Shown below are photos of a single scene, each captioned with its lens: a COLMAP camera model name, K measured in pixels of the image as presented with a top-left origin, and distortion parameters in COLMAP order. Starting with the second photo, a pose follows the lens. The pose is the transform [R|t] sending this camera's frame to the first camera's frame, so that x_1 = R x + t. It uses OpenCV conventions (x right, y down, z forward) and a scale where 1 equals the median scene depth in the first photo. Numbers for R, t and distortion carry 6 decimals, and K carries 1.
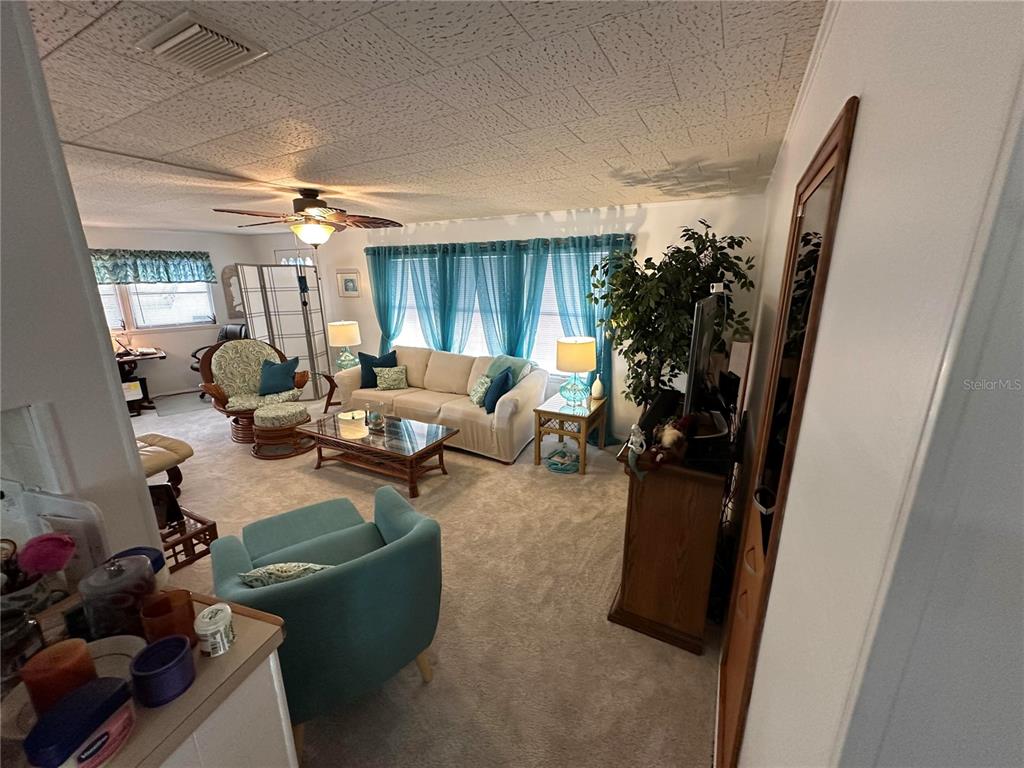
lens RADIAL K [[408.8, 0, 511.3], [0, 408.8, 383.0], [0, 0, 1]] dist [-0.002364, 0.000992]
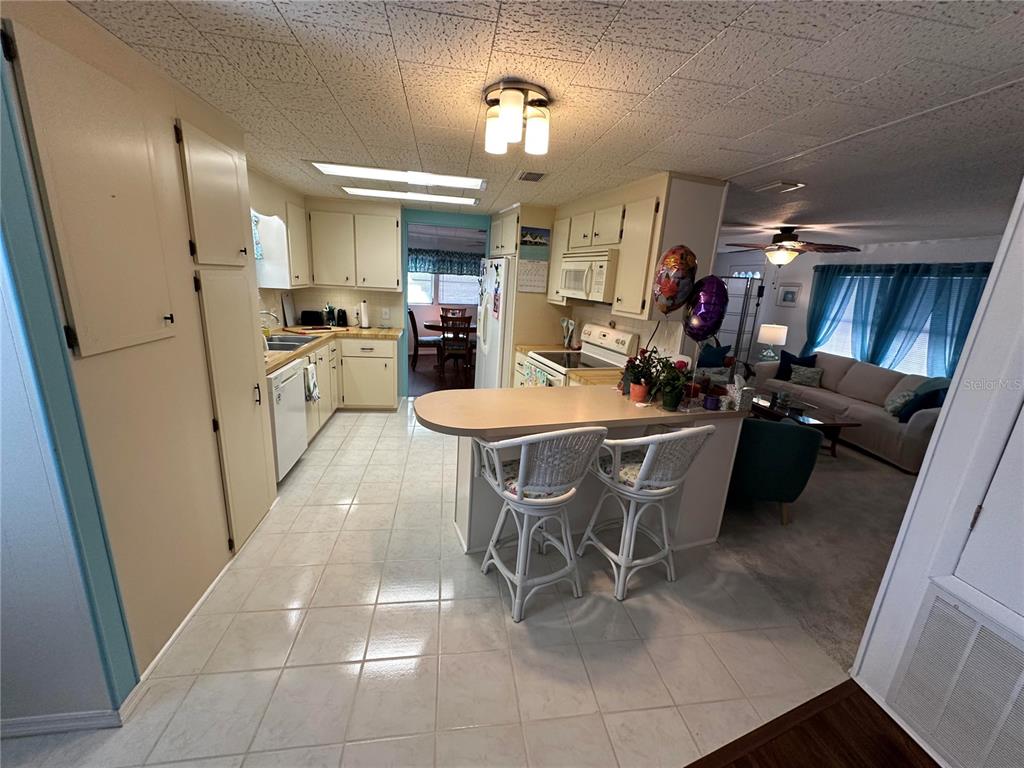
lens RADIAL K [[408.8, 0, 513.0], [0, 408.8, 385.1], [0, 0, 1]] dist [-0.002364, 0.000992]
pose [[0.600134, 0.242935, -0.762116, 0.123999], [-0.258275, 0.960584, 0.102820, 0.129962], [0.757056, 0.135130, 0.639224, -0.460452]]
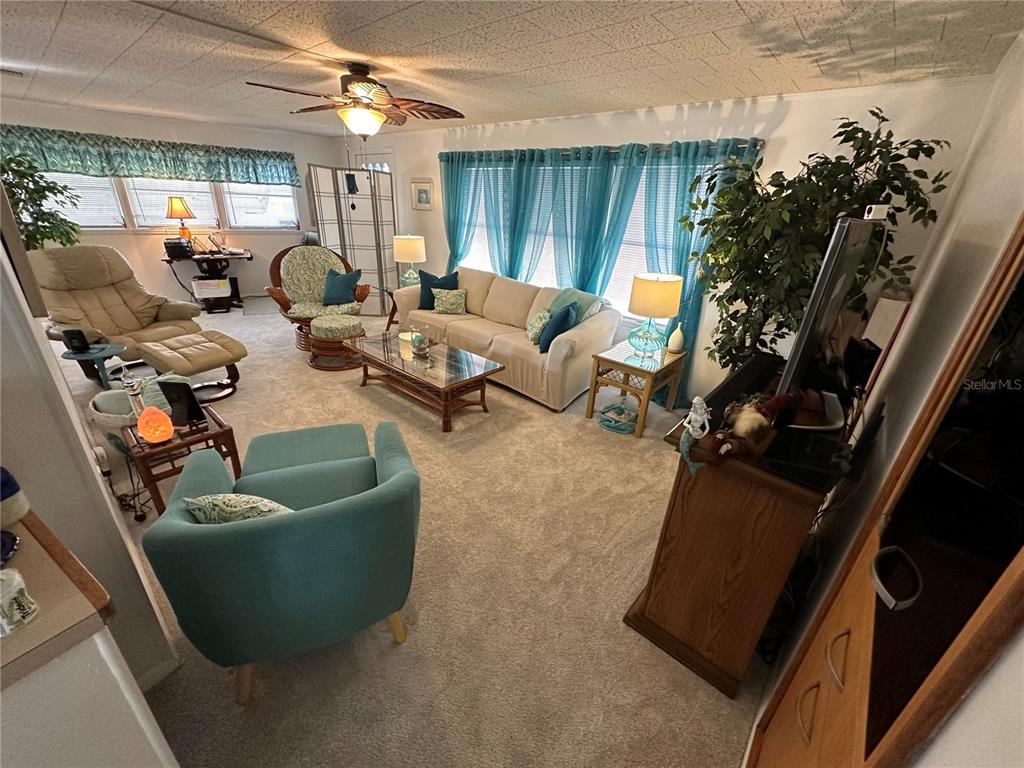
lens RADIAL K [[408.8, 0, 512.3], [0, 408.8, 383.4], [0, 0, 1]] dist [-0.002364, 0.000992]
pose [[0.972138, 0.143595, -0.185280, 0.053904], [-0.112846, 0.979474, 0.167021, -0.001246], [0.205461, -0.141459, 0.968388, 0.117330]]
